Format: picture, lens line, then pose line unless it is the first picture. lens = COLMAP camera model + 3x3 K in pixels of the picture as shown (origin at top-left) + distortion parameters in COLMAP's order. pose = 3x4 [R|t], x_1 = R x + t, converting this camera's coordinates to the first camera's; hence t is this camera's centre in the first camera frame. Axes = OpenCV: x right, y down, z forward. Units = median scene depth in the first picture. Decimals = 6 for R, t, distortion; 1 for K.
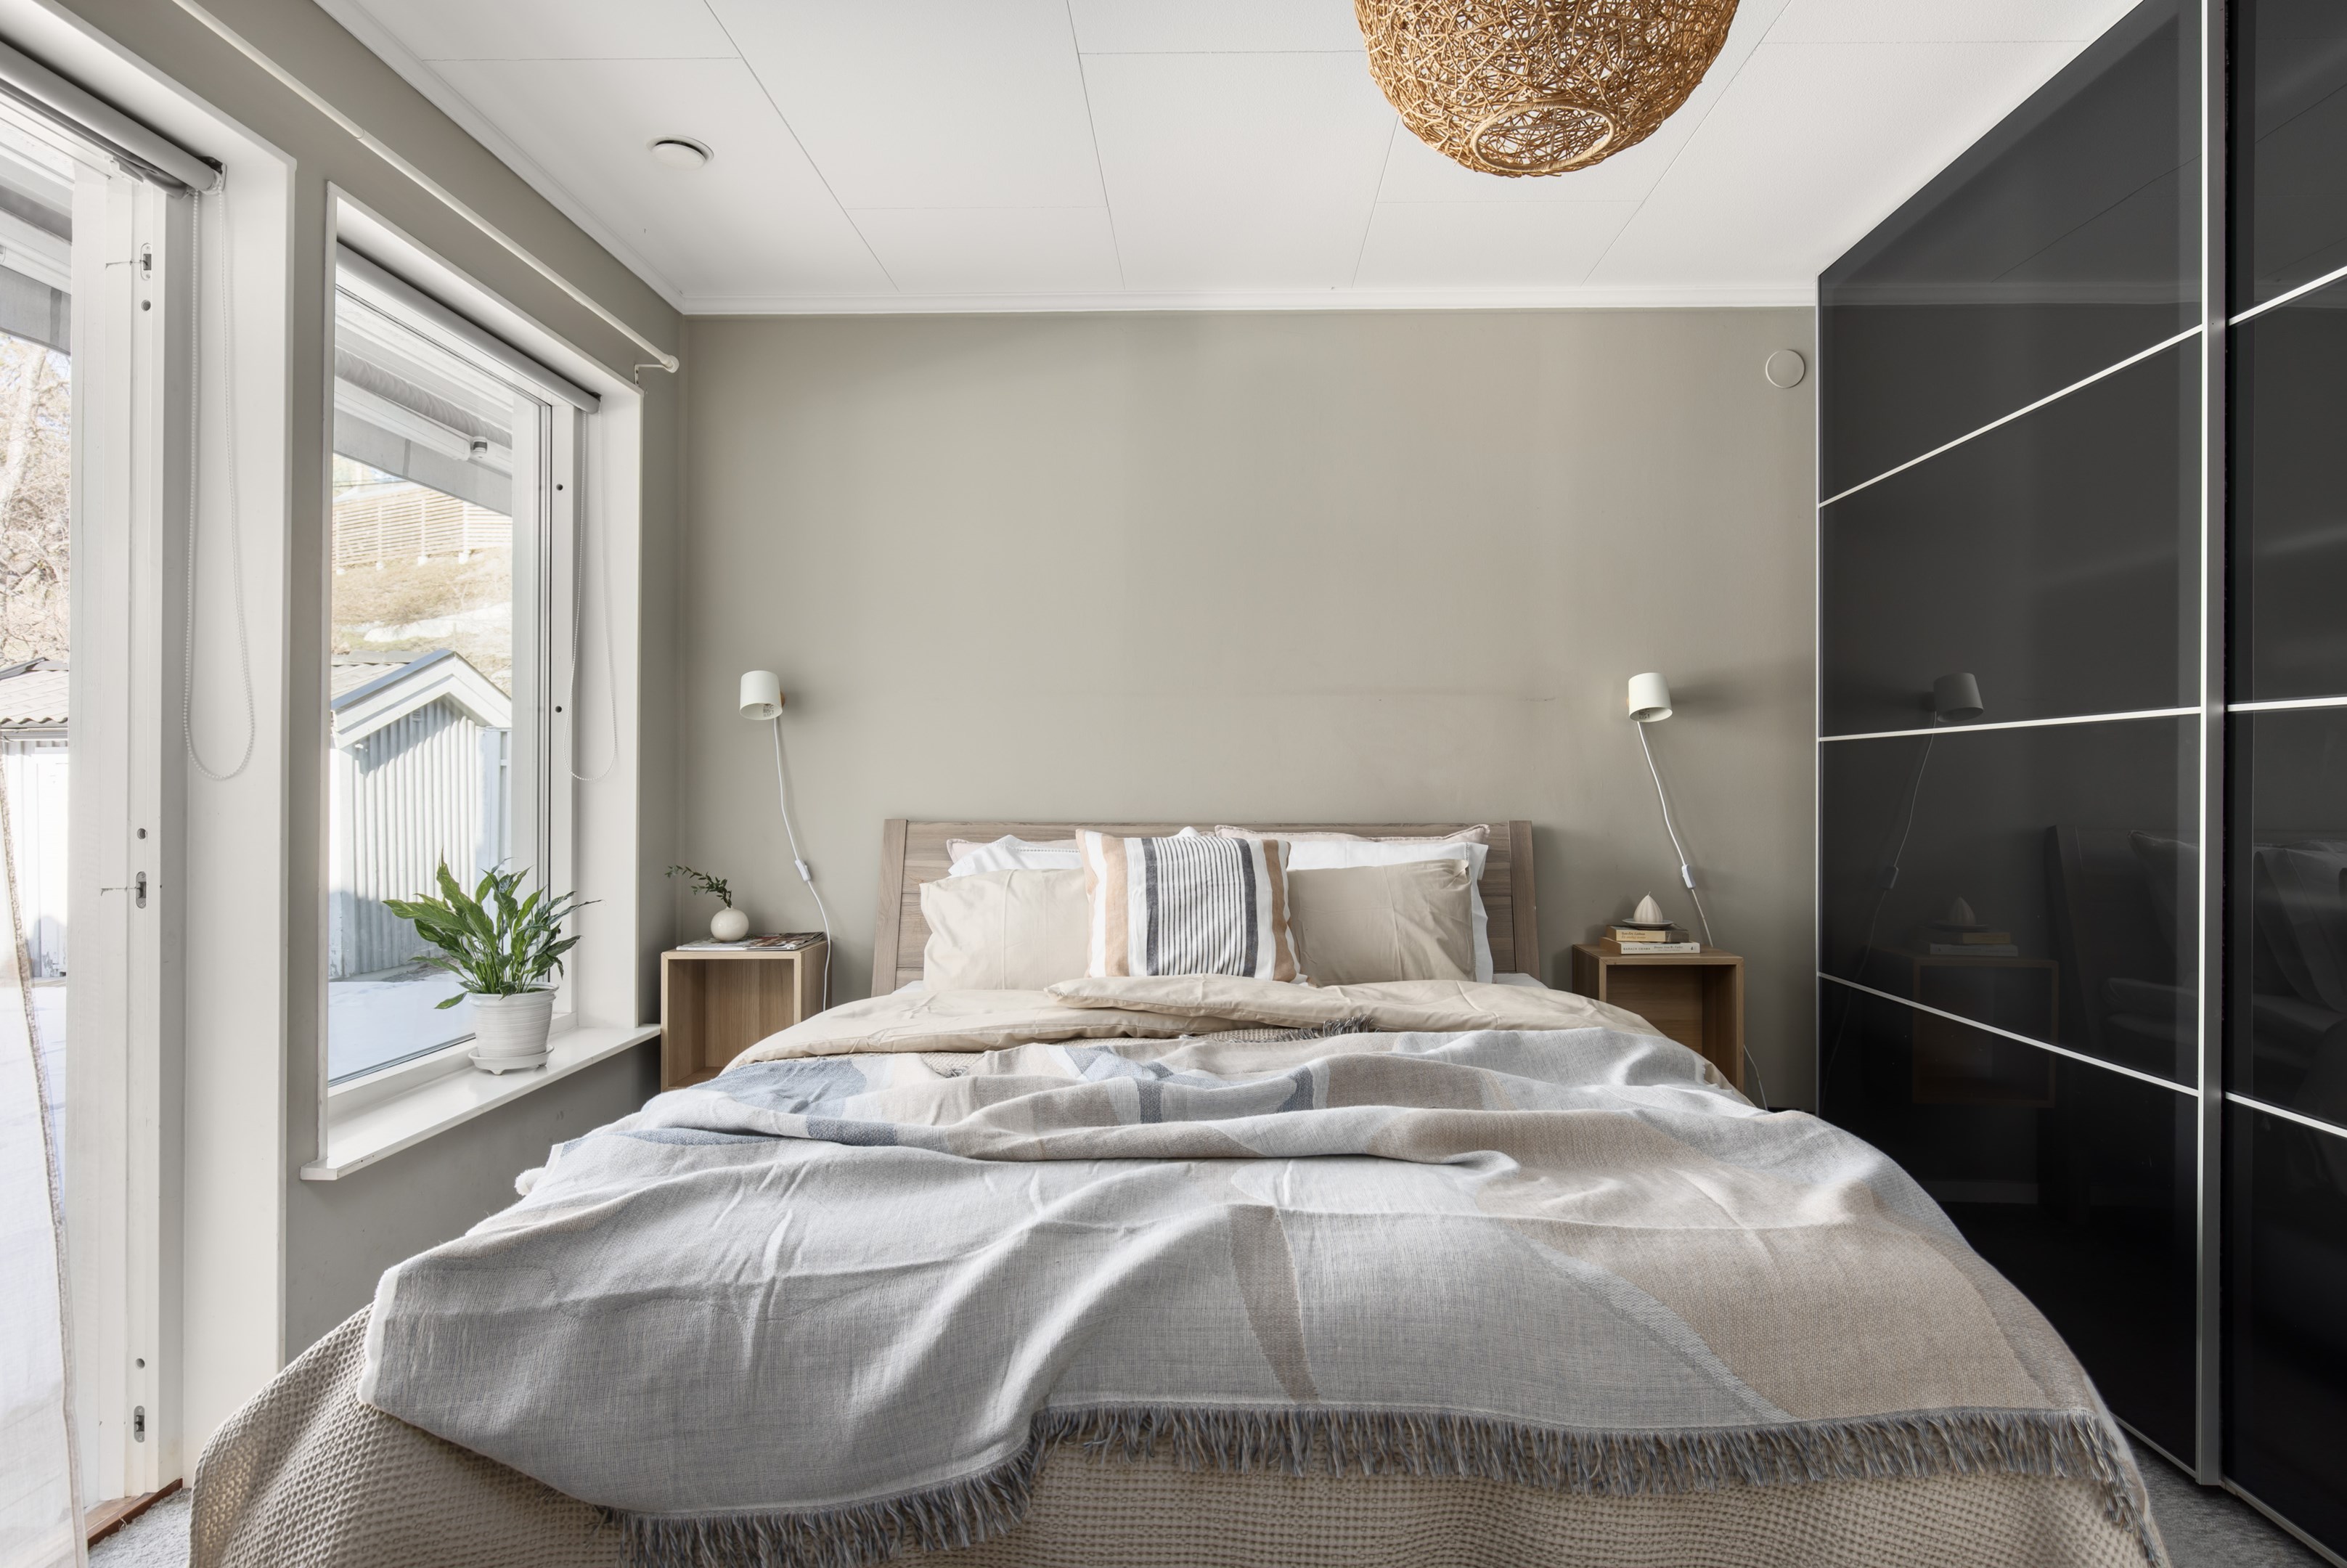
lens RADIAL K [[1290.3, 0, 1182.1], [0, 1290.3, 775.6], [0, 0, 1]] dist [0.010497, -0.001800]
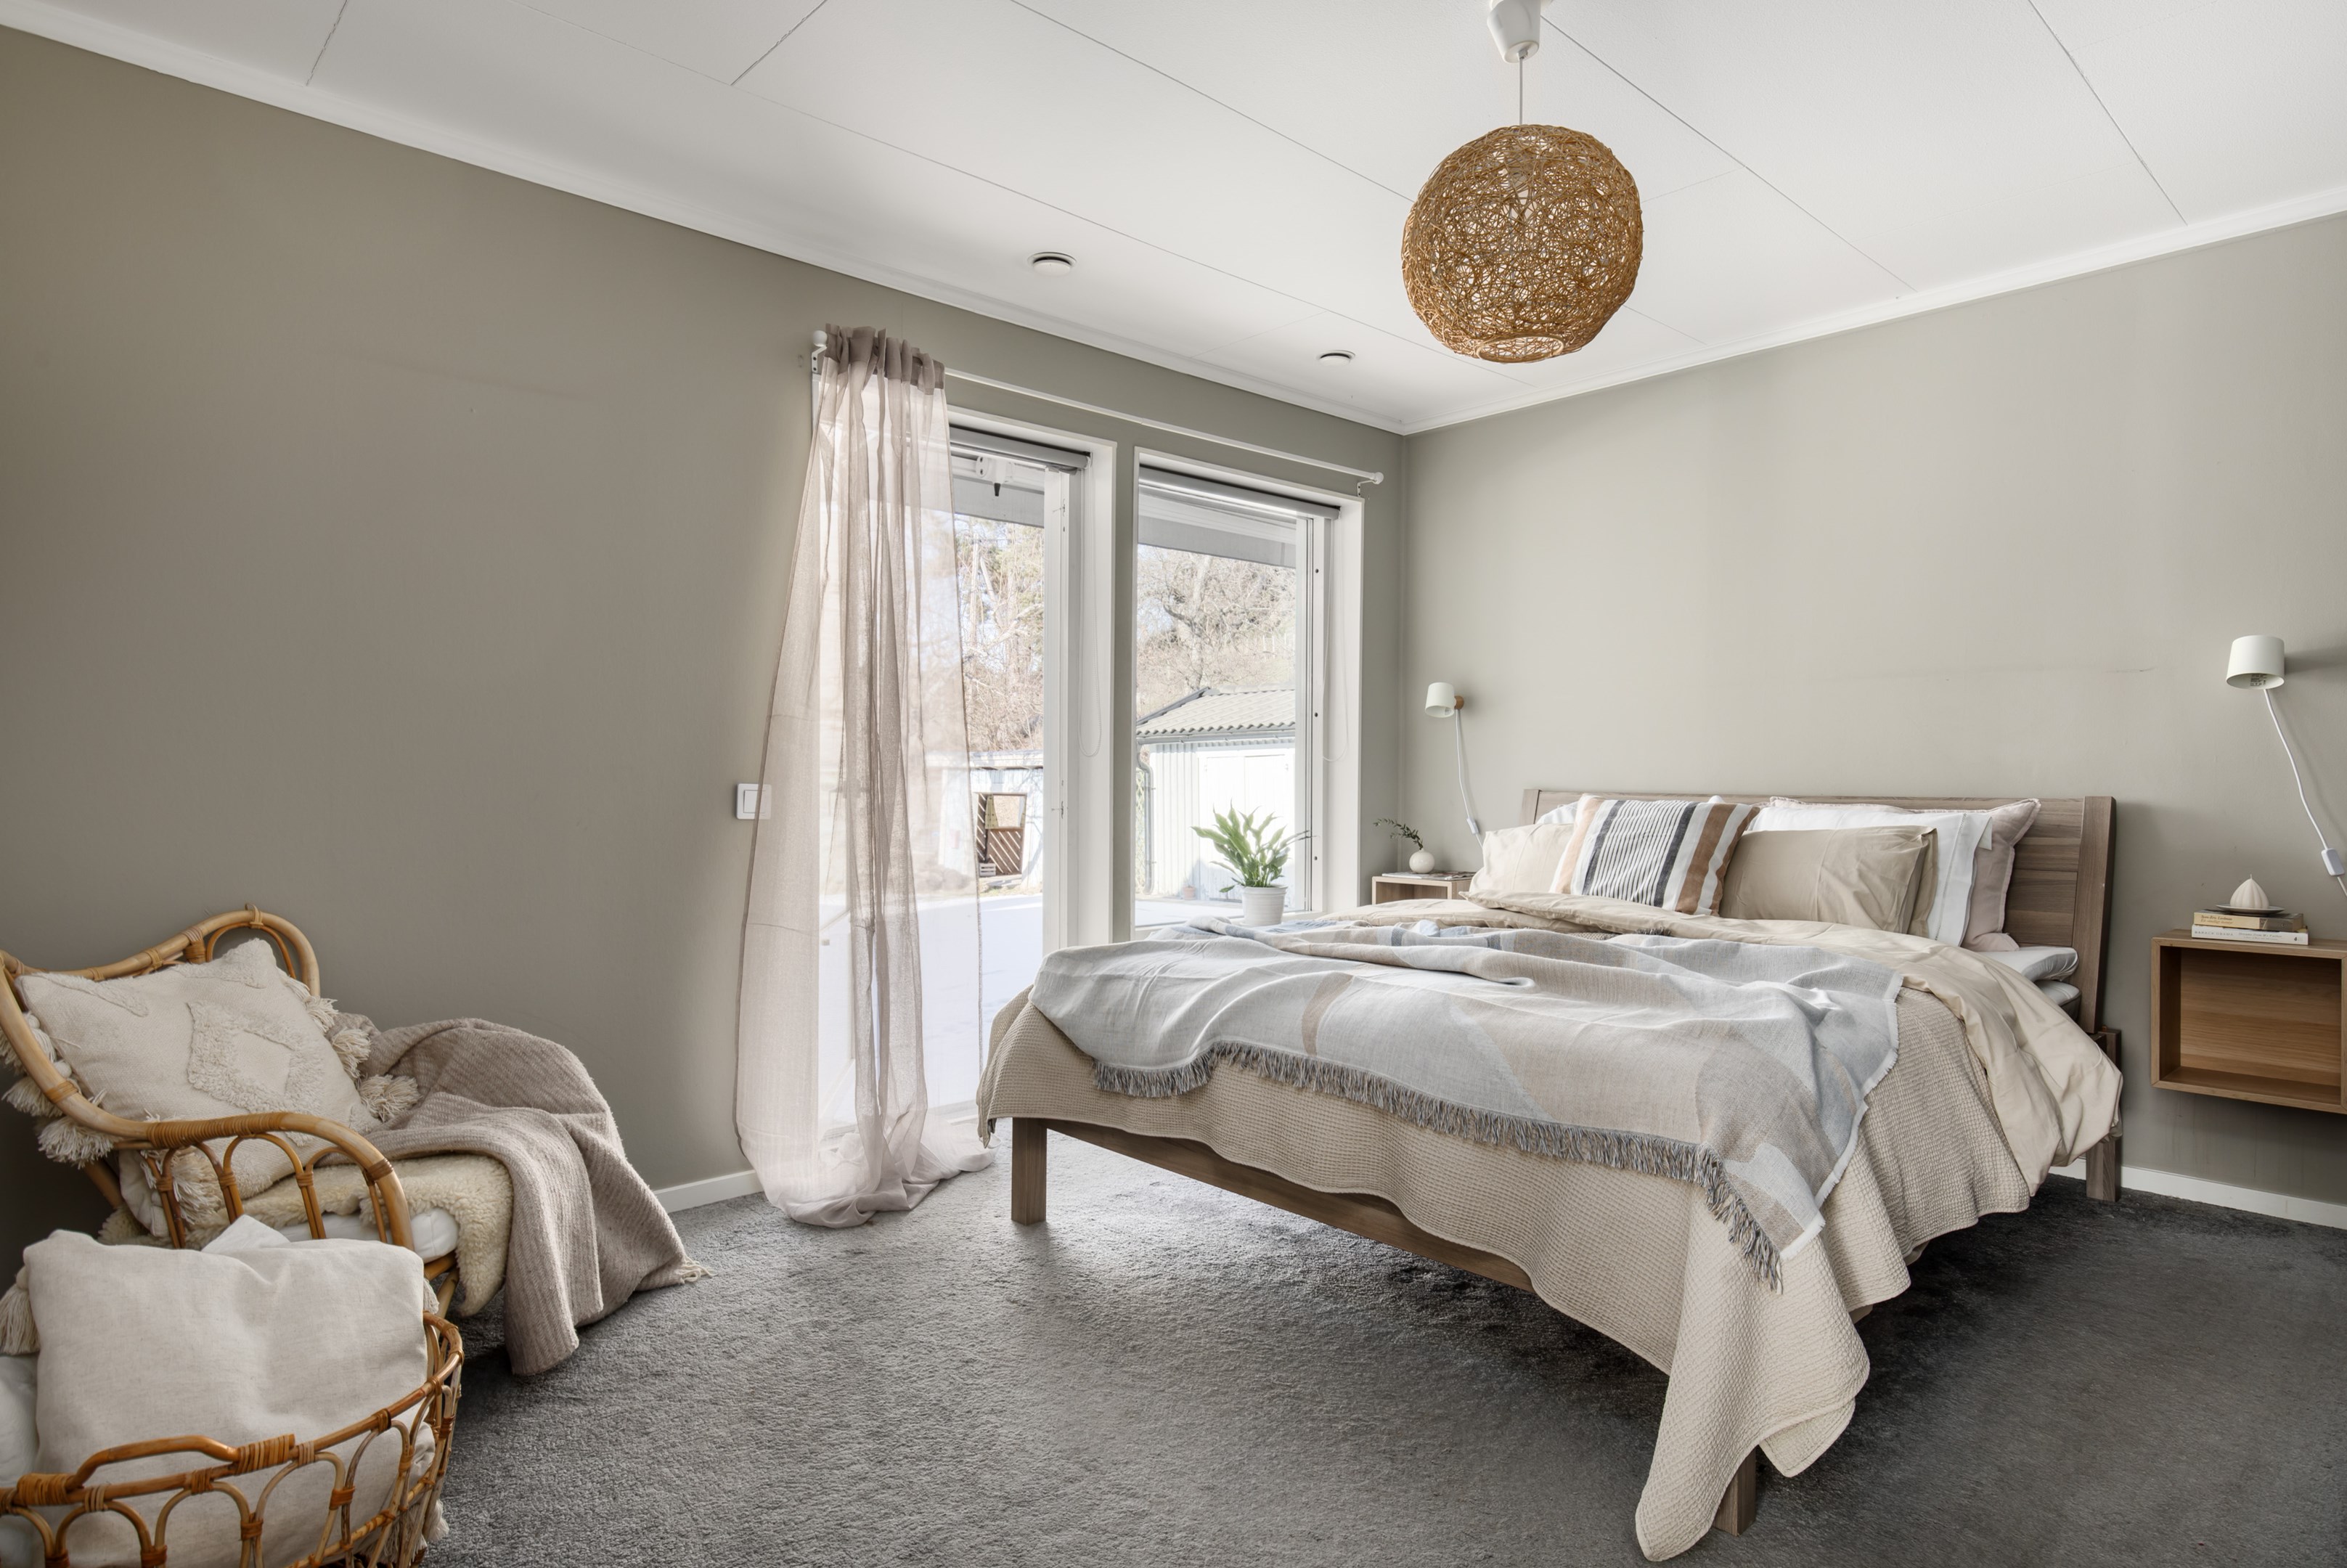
lens RADIAL K [[1290.3, 0, 1170.9], [0, 1290.3, 790.5], [0, 0, 1]] dist [0.010497, -0.001800]
pose [[0.695577, 0.010287, -0.718378, 0.603311], [0.000746, 0.999887, 0.015041, 0.019047], [0.718451, -0.010998, 0.695491, -0.237284]]
